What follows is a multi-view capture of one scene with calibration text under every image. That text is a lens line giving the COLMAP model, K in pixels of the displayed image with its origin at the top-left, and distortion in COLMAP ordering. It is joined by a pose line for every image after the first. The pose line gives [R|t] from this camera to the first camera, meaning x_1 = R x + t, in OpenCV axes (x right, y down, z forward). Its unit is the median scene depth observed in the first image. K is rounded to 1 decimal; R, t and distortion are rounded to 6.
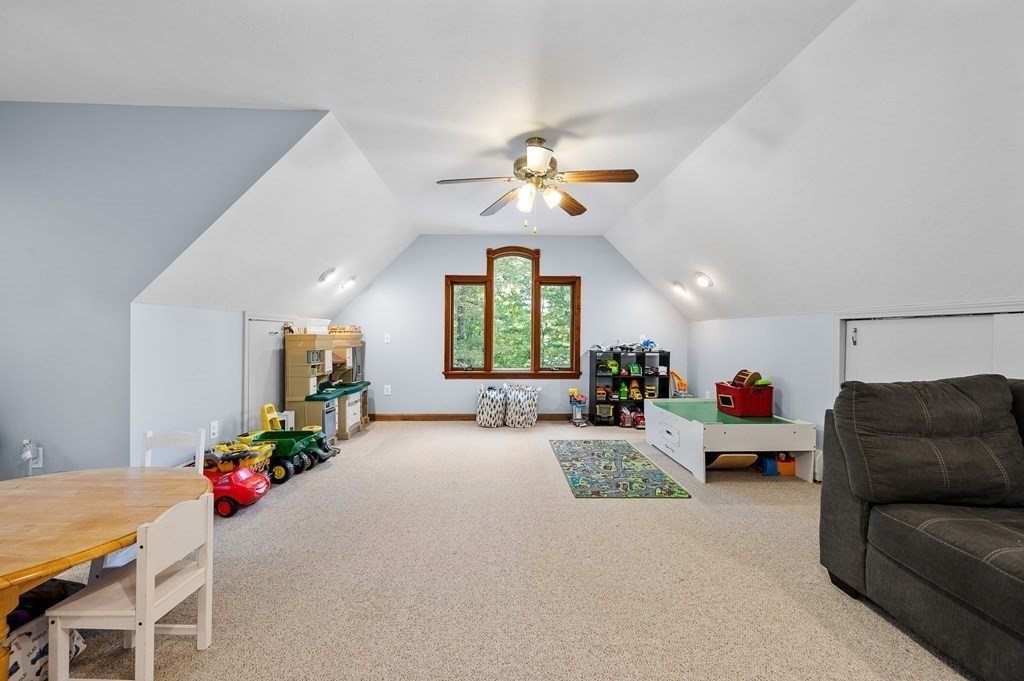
lens RADIAL K [[401.7, 0, 508.1], [0, 401.7, 337.8], [0, 0, 1]] dist [0.000149, 0.000009]
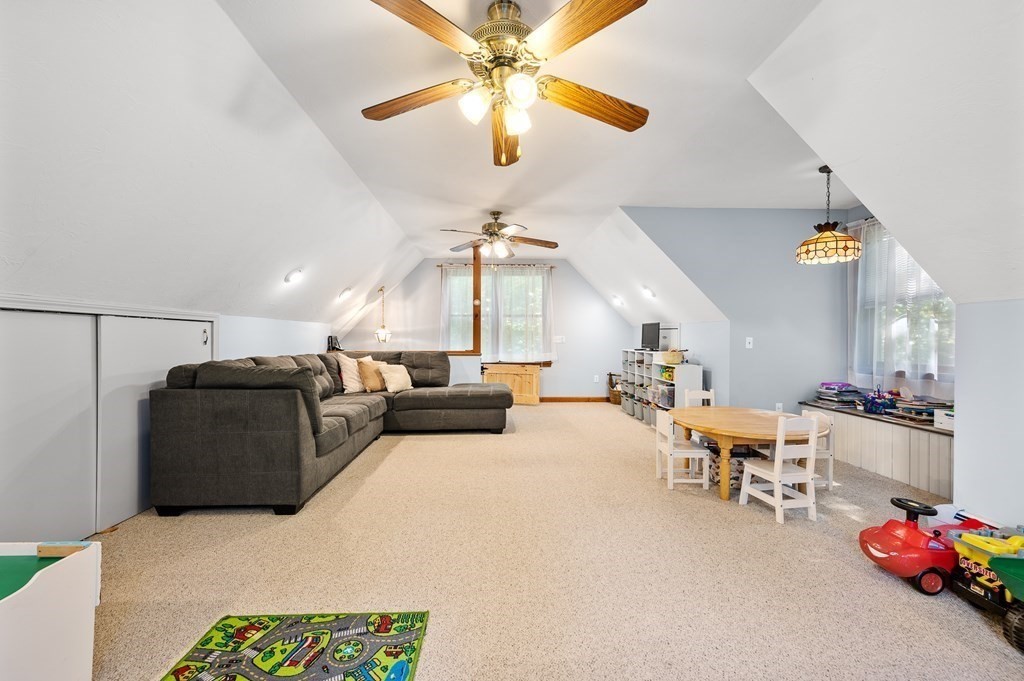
lens RADIAL K [[401.7, 0, 511.7], [0, 401.7, 338.3], [0, 0, 1]] dist [0.000149, 0.000009]
pose [[-0.999747, -0.005893, -0.021724, 0.060647], [-0.006046, 0.999957, 0.006994, -0.006934], [0.021682, 0.007123, -0.999740, 1.540976]]
